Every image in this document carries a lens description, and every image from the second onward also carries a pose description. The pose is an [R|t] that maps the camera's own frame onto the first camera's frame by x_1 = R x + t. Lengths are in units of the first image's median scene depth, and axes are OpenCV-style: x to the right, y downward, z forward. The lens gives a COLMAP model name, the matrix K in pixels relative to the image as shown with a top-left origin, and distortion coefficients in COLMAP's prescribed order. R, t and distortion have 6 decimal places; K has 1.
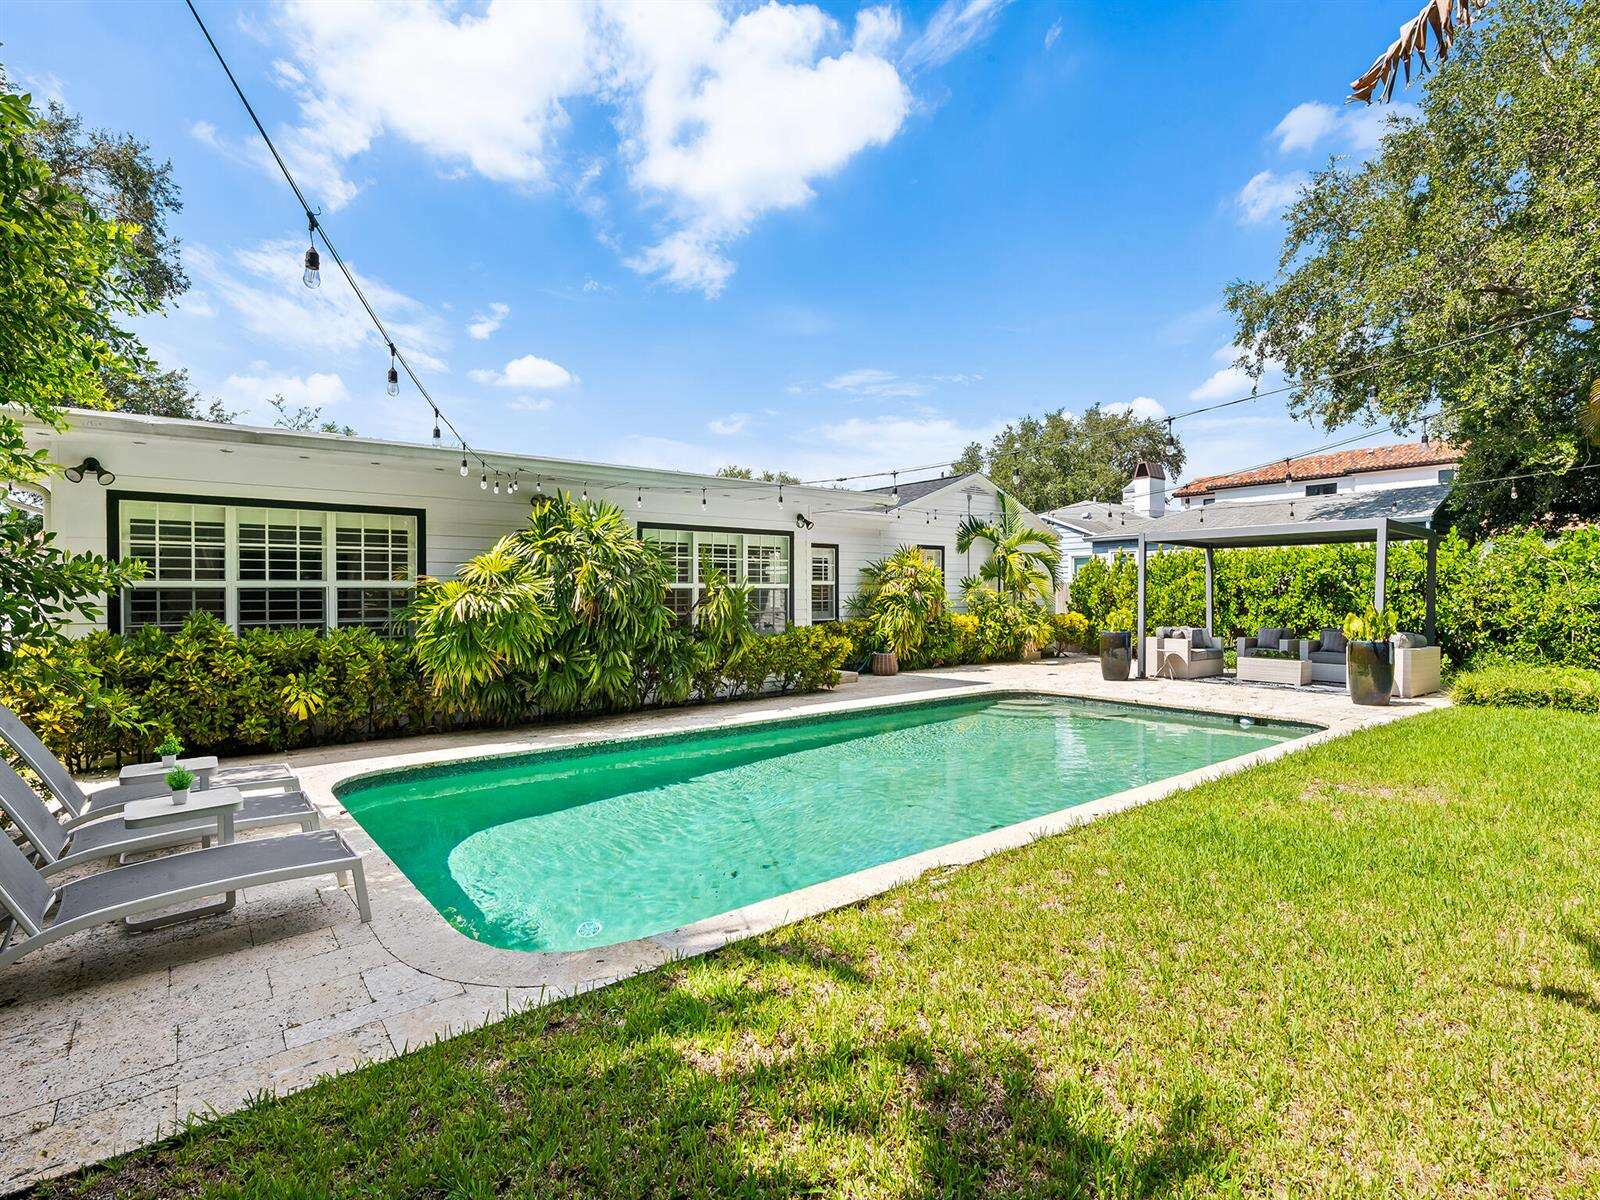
lens RADIAL K [[767.5, 0, 805.5], [0, 767.5, 603.1], [0, 0, 1]] dist [0.005992, -0.005577]
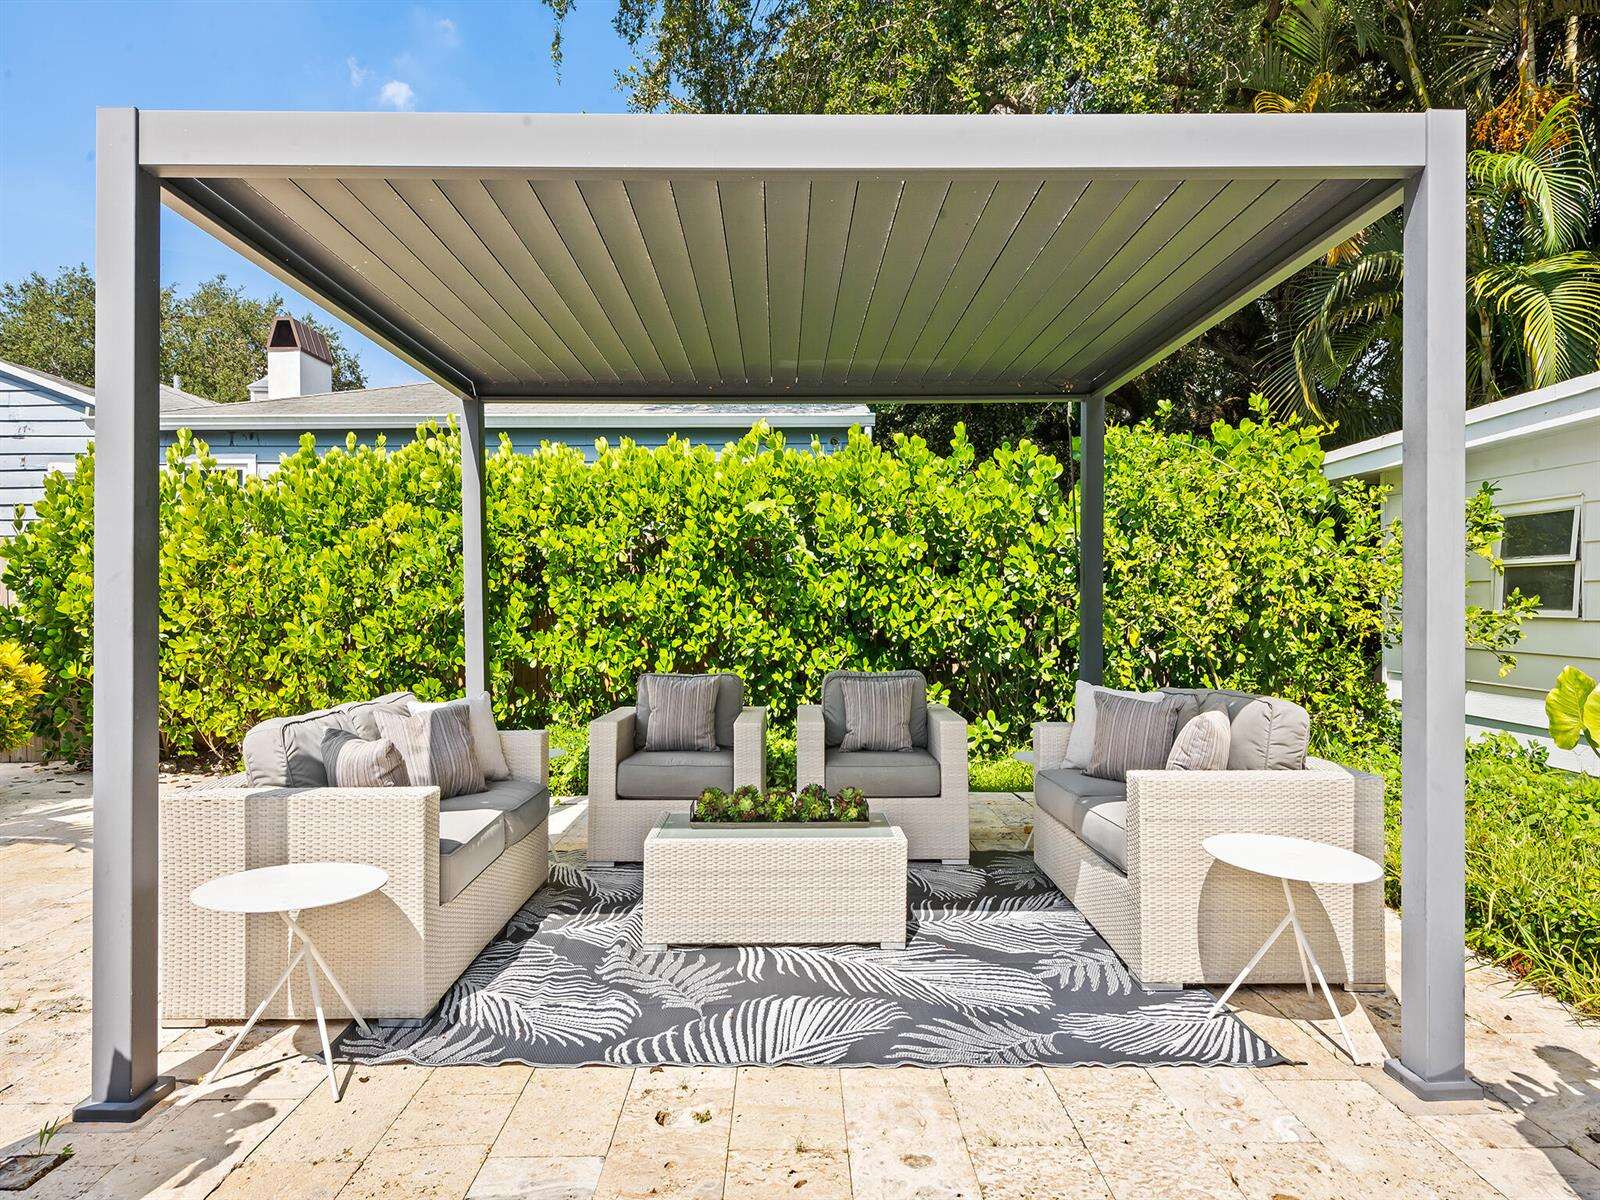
lens RADIAL K [[909.7, 0, 802.0], [0, 909.7, 596.5], [0, 0, 1]] dist [0.002317, 0.000039]
pose [[0.617455, -0.007637, 0.786569, 0.317557], [0.014281, 0.999897, -0.001503, 0.002149], [-0.786477, 0.012161, 0.617500, 0.657500]]
